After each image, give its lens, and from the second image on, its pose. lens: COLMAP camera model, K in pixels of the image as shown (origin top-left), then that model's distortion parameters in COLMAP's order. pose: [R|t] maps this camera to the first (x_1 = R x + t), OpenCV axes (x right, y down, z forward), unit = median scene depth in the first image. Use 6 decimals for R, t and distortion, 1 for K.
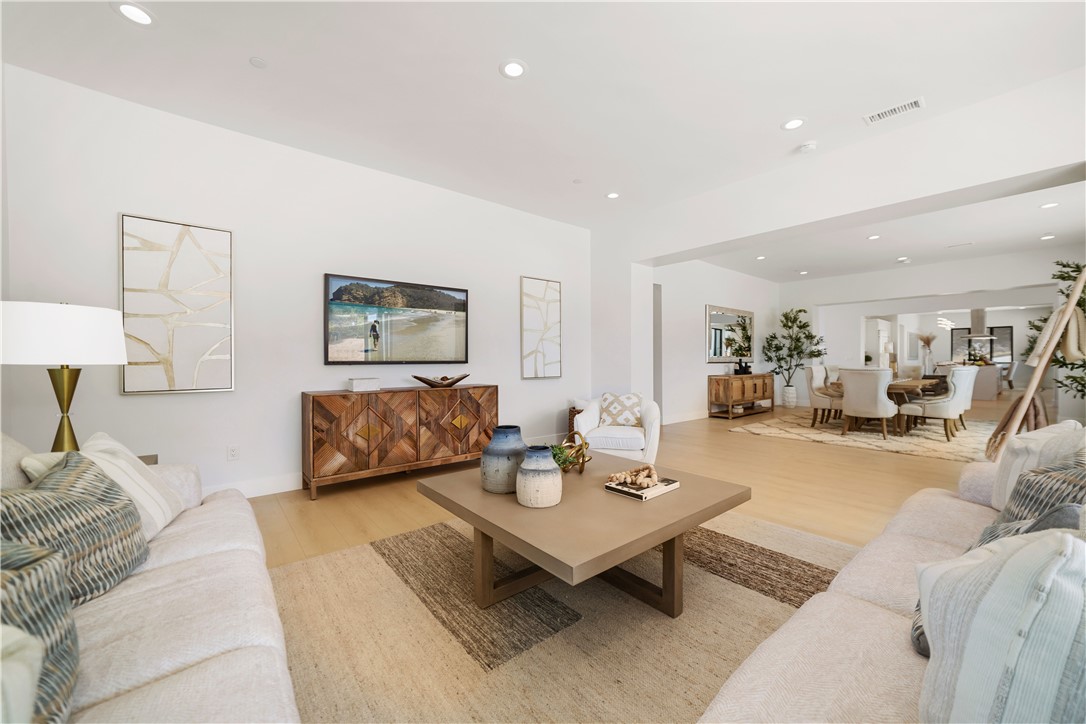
lens RADIAL K [[413.9, 0, 549.0], [0, 413.9, 361.3], [0, 0, 1]] dist [-0.015441, 0.000473]
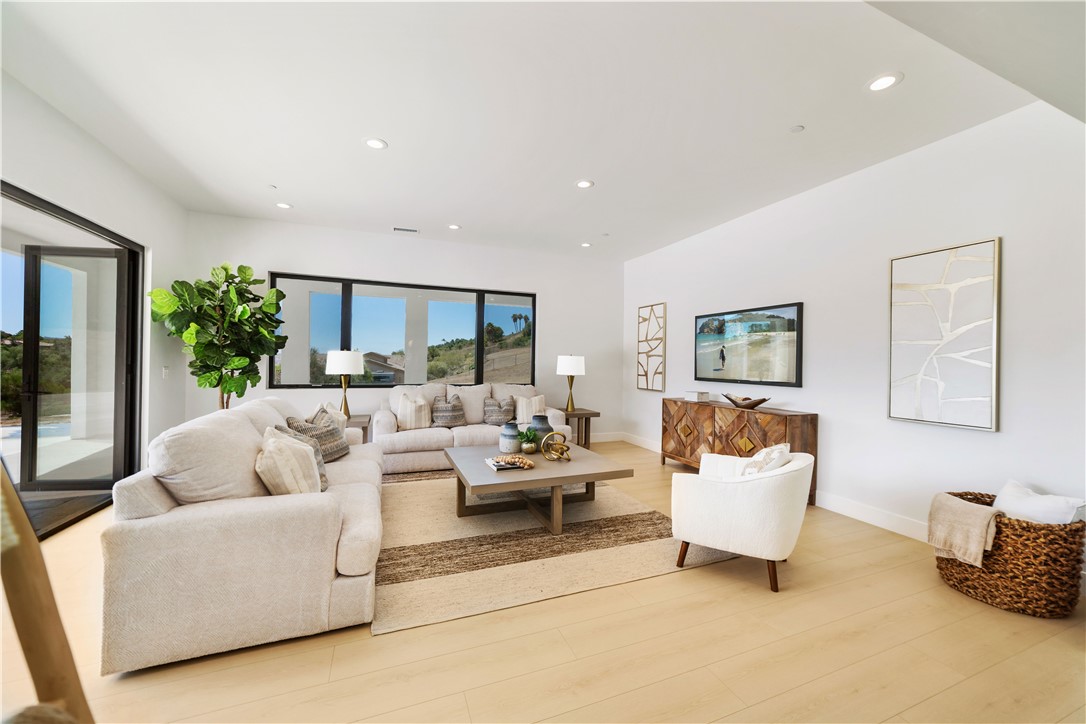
lens RADIAL K [[413.9, 0, 549.0], [0, 413.9, 361.3], [0, 0, 1]] dist [-0.015441, 0.000473]
pose [[-0.302072, 0.000722, -0.953285, 0.955026], [-0.018573, 0.999805, 0.006643, -0.055303], [0.953104, 0.019712, -0.302000, 0.936438]]
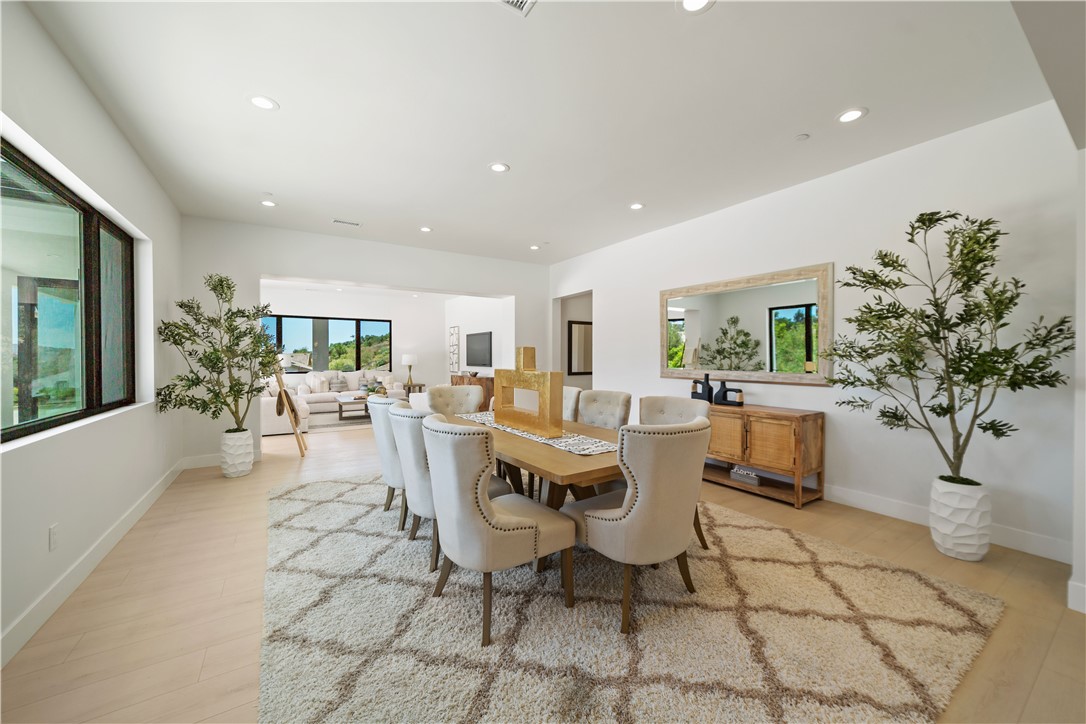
lens RADIAL K [[408.7, 0, 548.3], [0, 408.7, 365.2], [0, 0, 1]] dist [-0.033764, 0.013658]
pose [[-0.109116, 0.024560, -0.993726, 2.240657], [-0.004131, 0.999675, 0.025161, -0.068640], [0.994020, 0.006850, -0.108979, 1.866731]]
